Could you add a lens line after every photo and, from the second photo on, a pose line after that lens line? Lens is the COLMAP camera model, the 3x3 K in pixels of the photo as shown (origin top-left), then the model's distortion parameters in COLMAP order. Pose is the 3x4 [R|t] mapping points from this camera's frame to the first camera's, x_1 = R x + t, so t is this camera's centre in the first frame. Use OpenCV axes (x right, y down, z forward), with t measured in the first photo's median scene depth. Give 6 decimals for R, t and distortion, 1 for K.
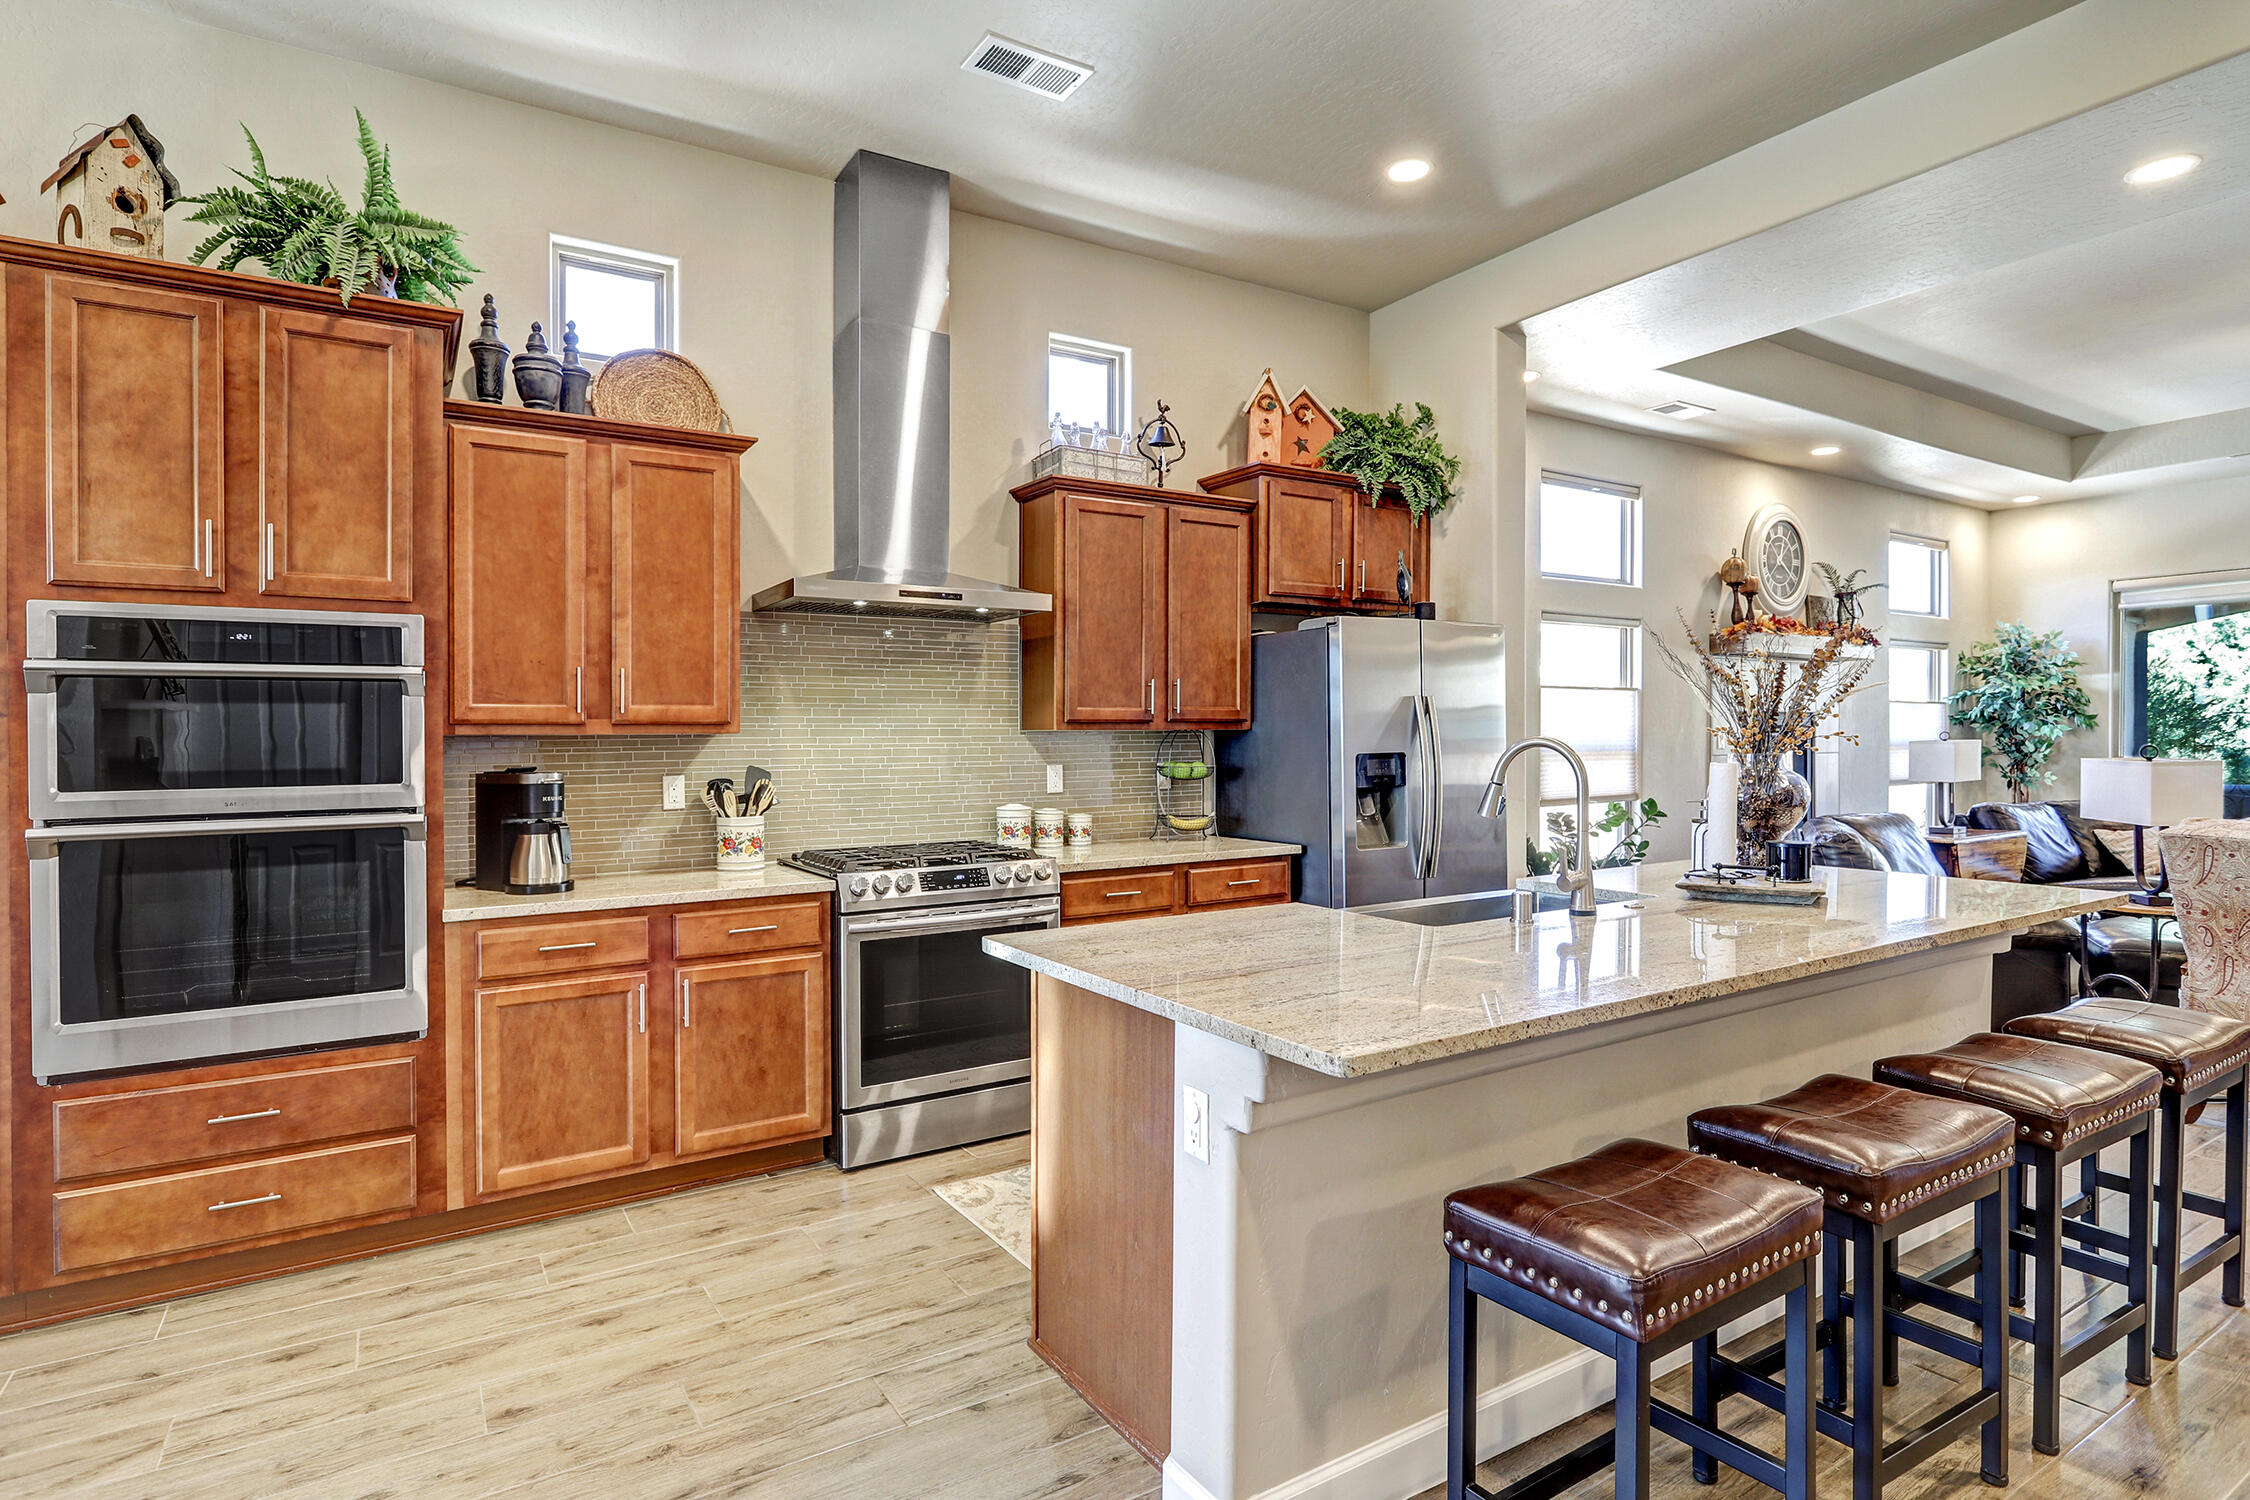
lens RADIAL K [[1160.8, 0, 1124.5], [0, 1160.8, 756.8], [0, 0, 1]] dist [-0.006779, 0.000658]
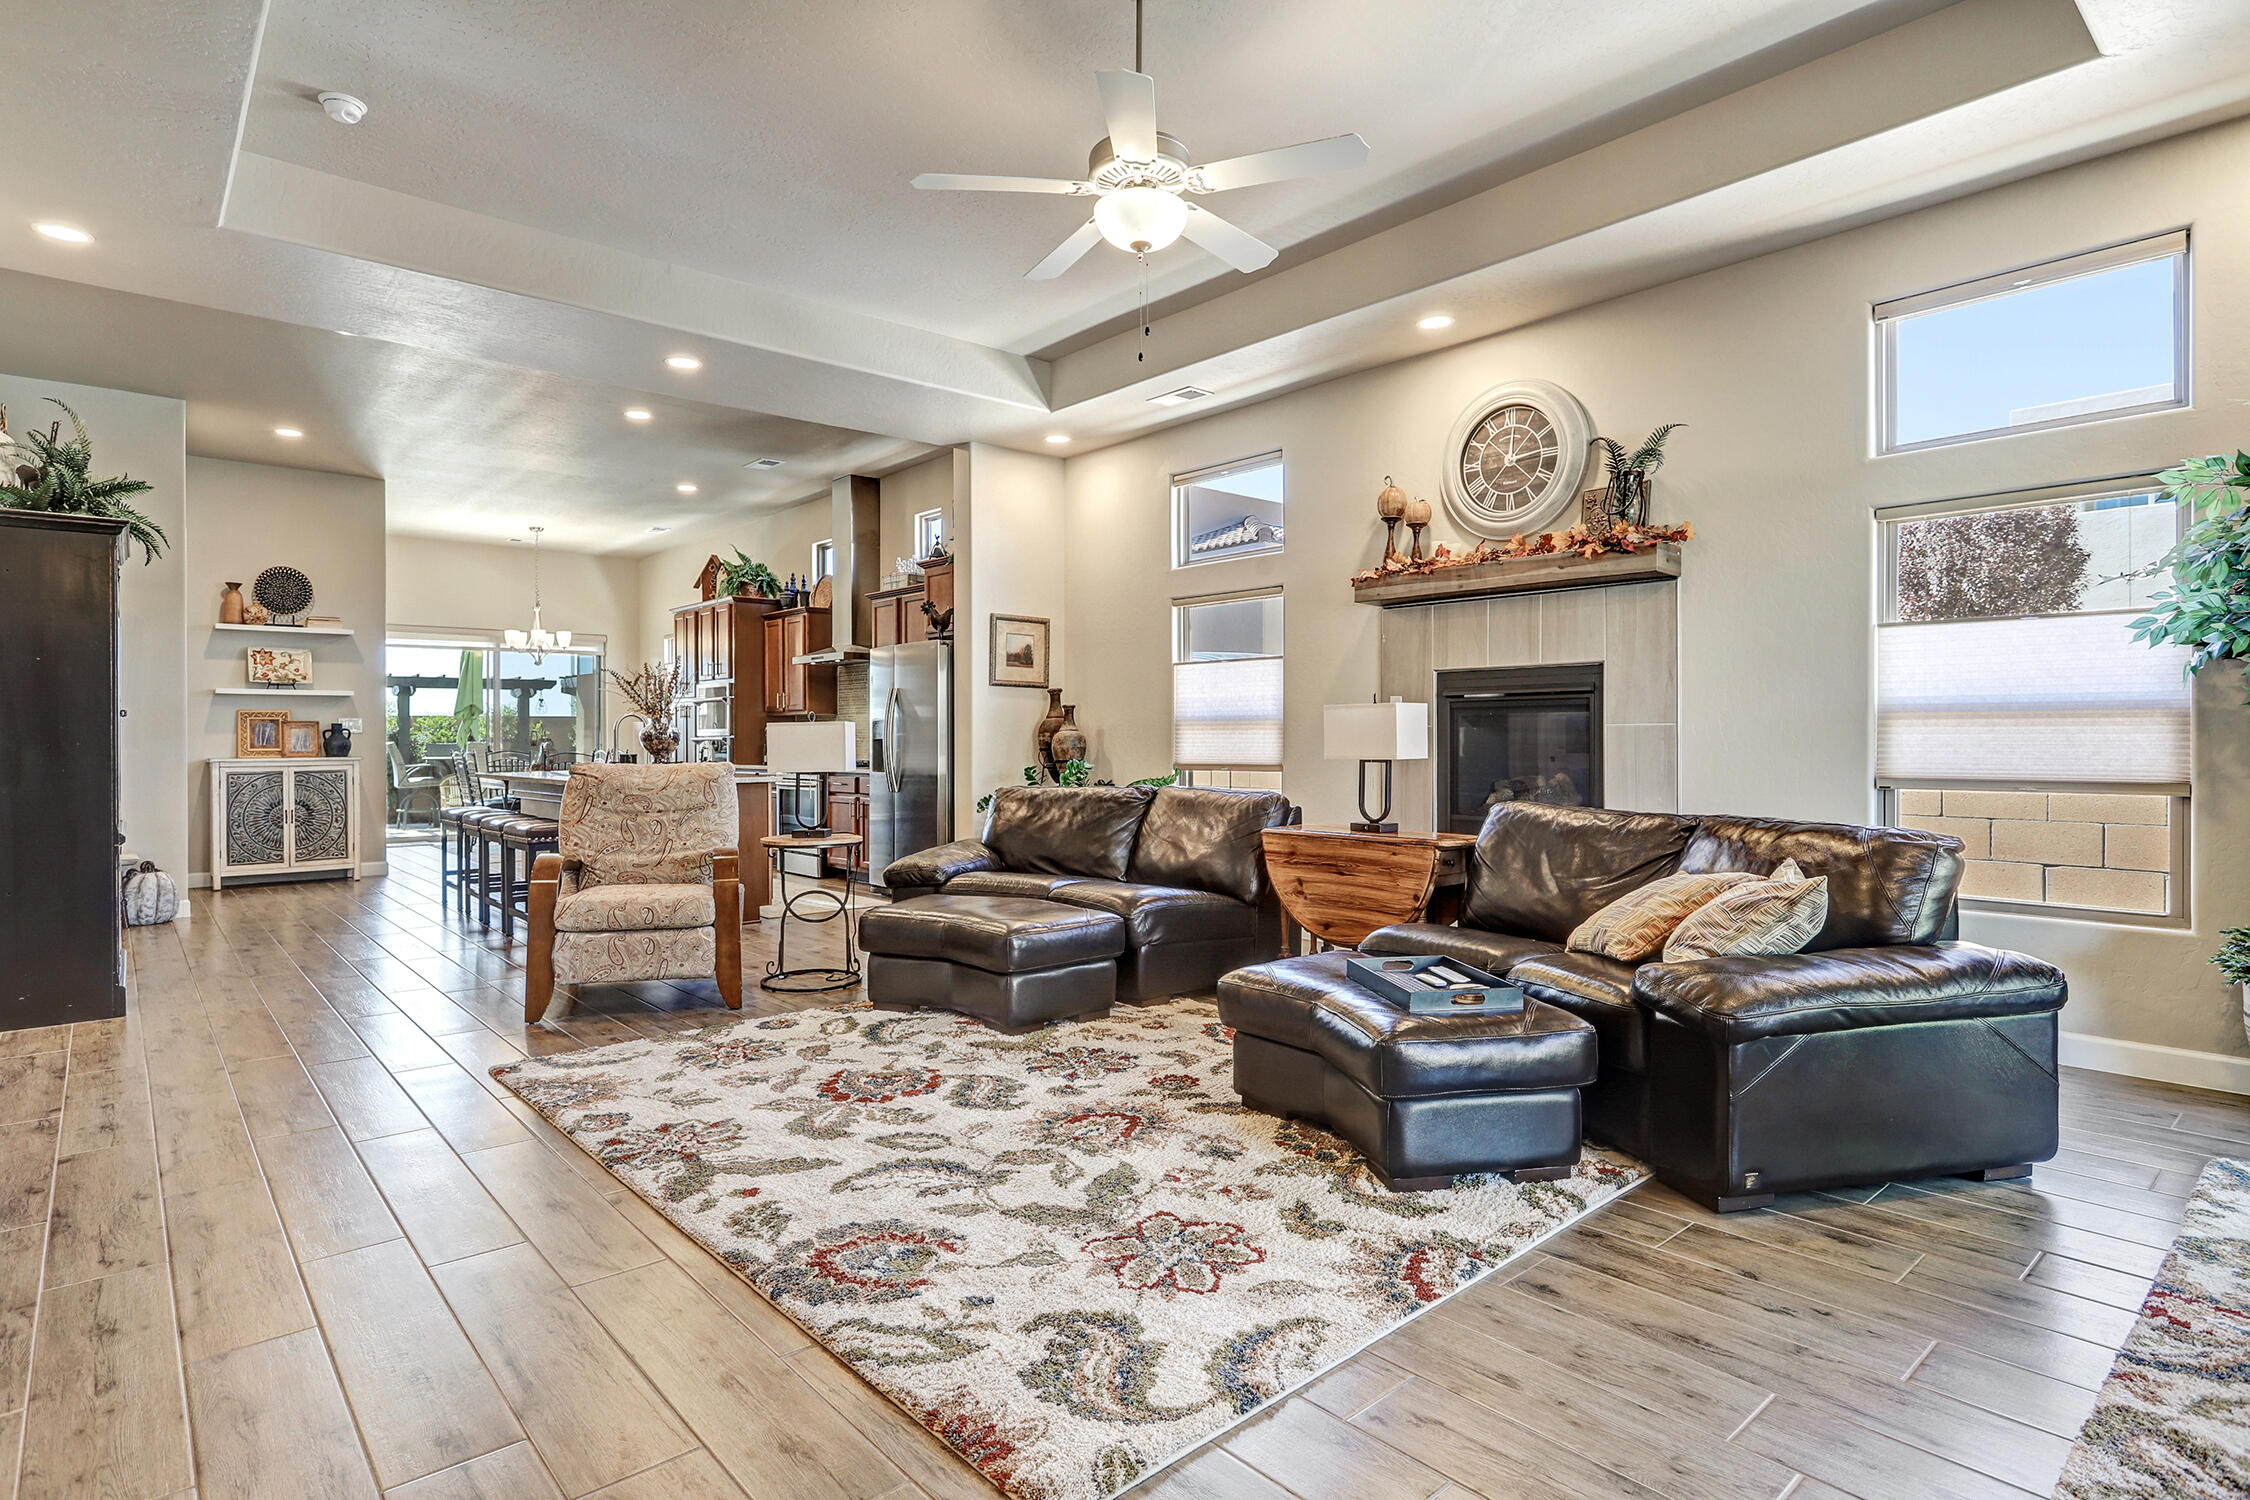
lens RADIAL K [[1142.3, 0, 1116.9], [0, 1142.3, 738.5], [0, 0, 1]] dist [-0.005275, -0.001151]
pose [[0.166191, 0.011363, -0.986028, 2.512254], [-0.011867, 0.999884, 0.009523, 0.004096], [0.986022, 0.010118, 0.166307, 1.298800]]
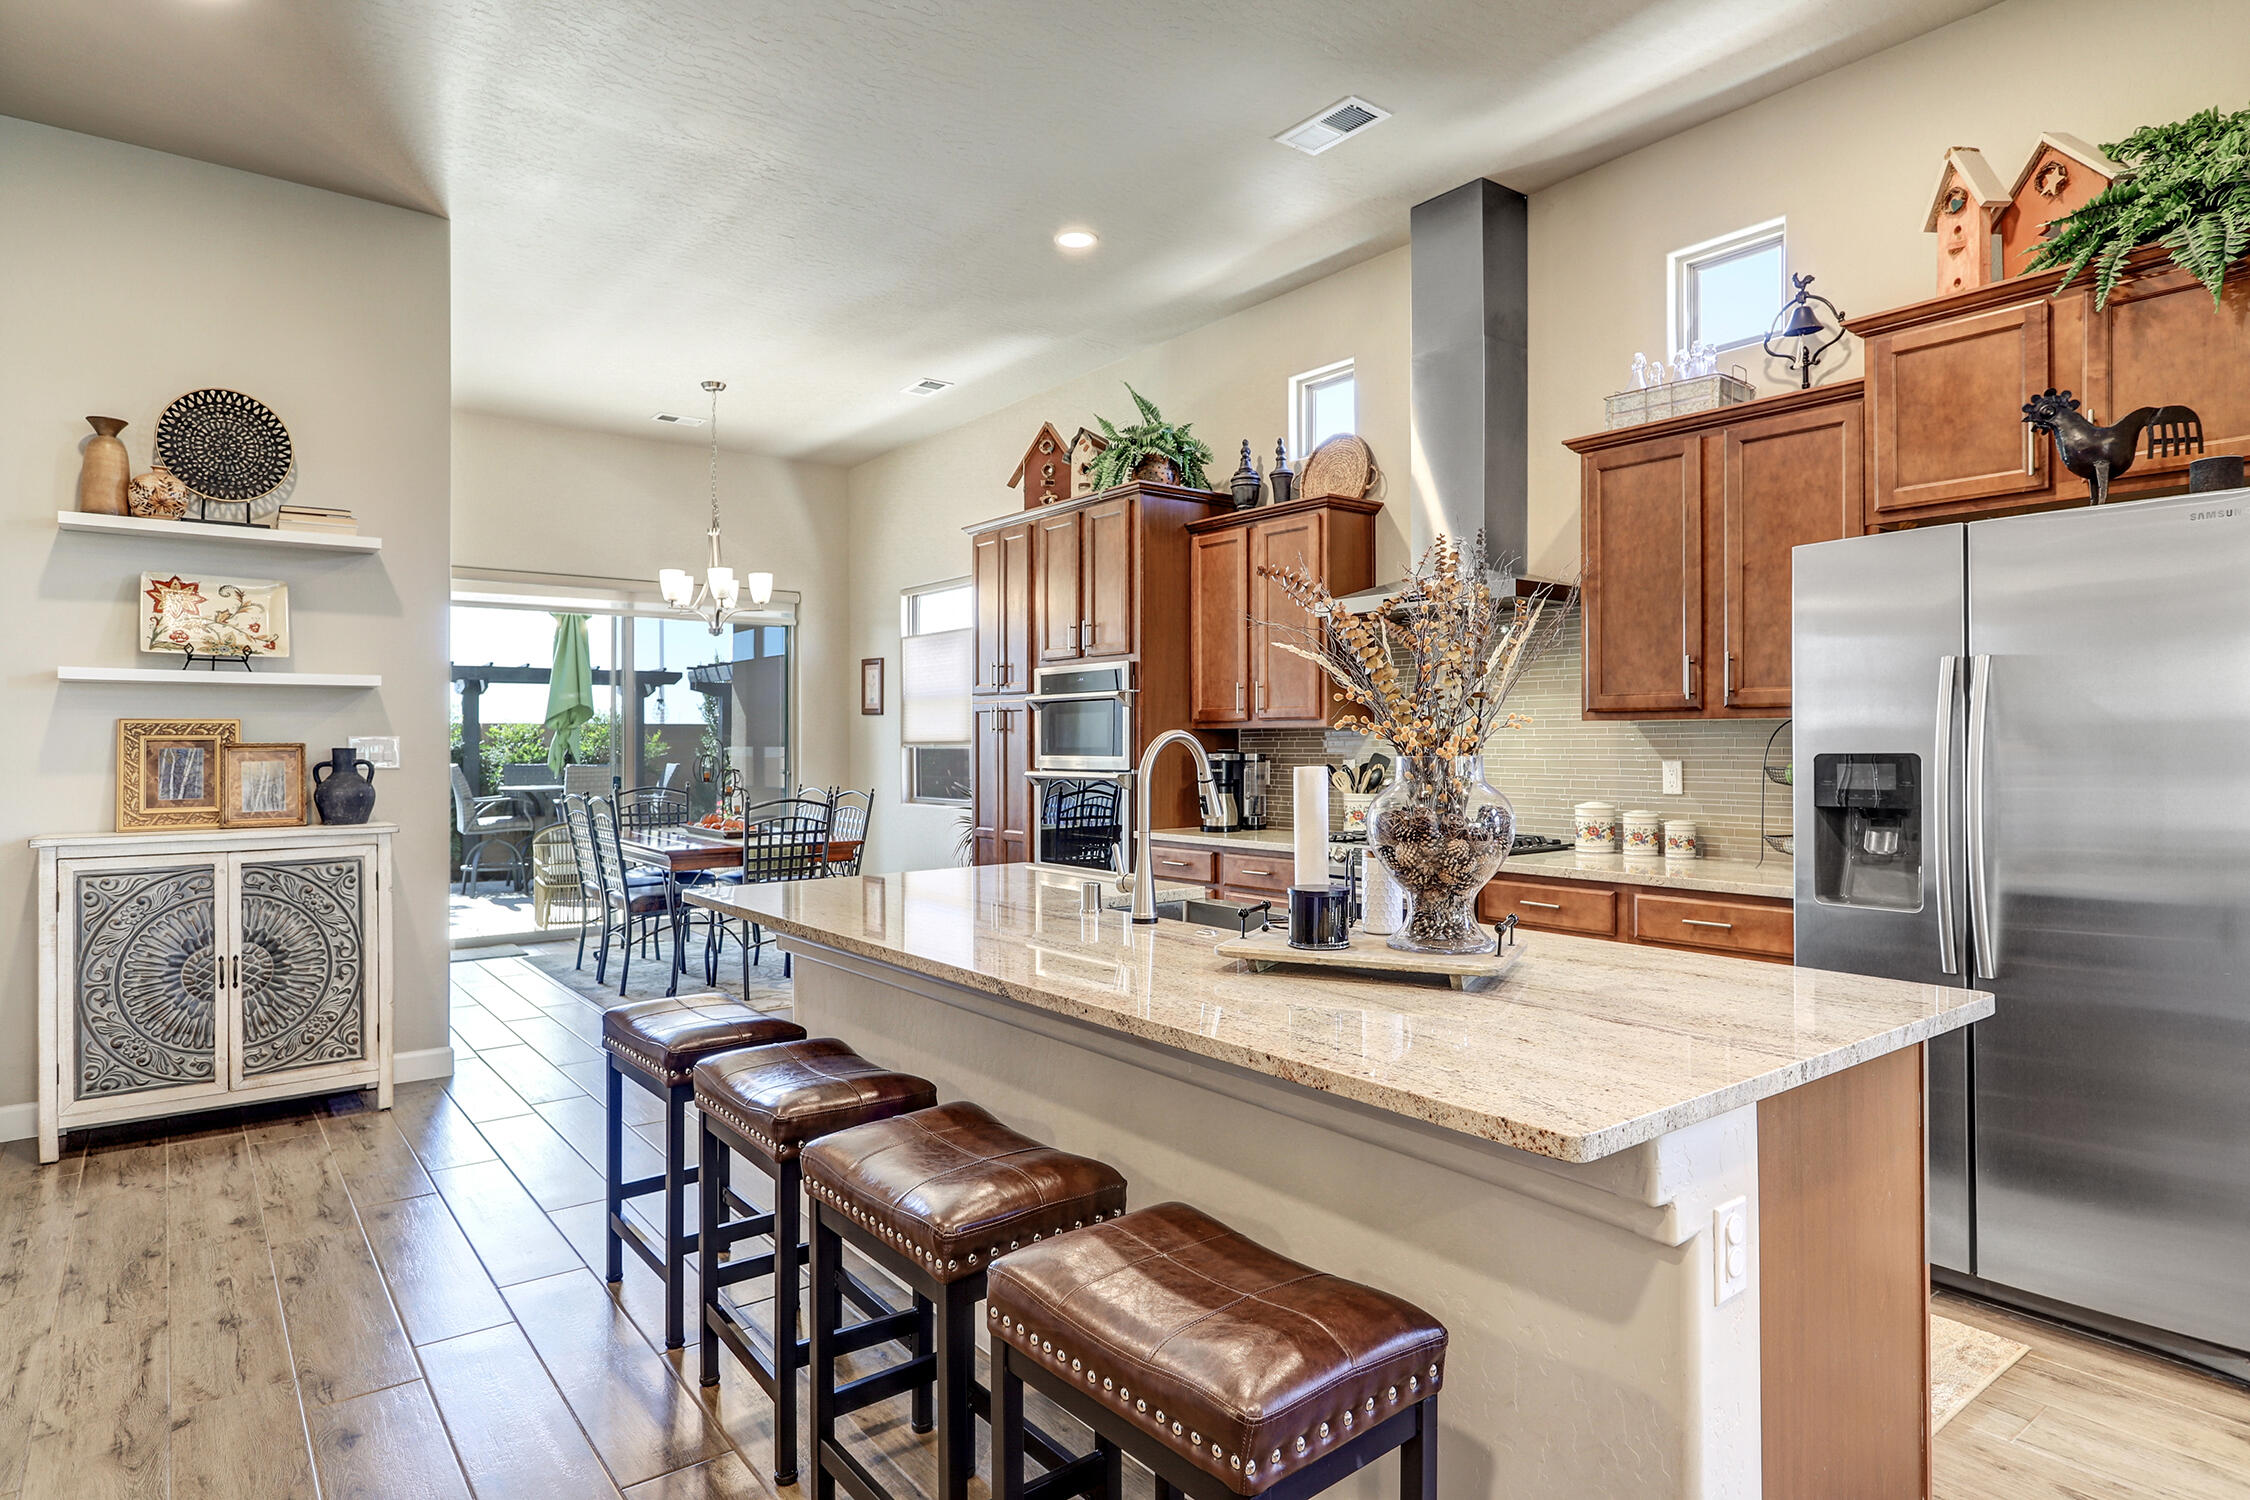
lens RADIAL K [[1240.7, 0, 1124.3], [0, 1240.7, 734.2], [0, 0, 1]] dist [-0.004475, -0.000465]
pose [[0.098431, 0.003484, -0.995138, 1.023297], [-0.013463, 0.999907, 0.002169, -0.012086], [0.995053, 0.013184, 0.098469, 0.658008]]
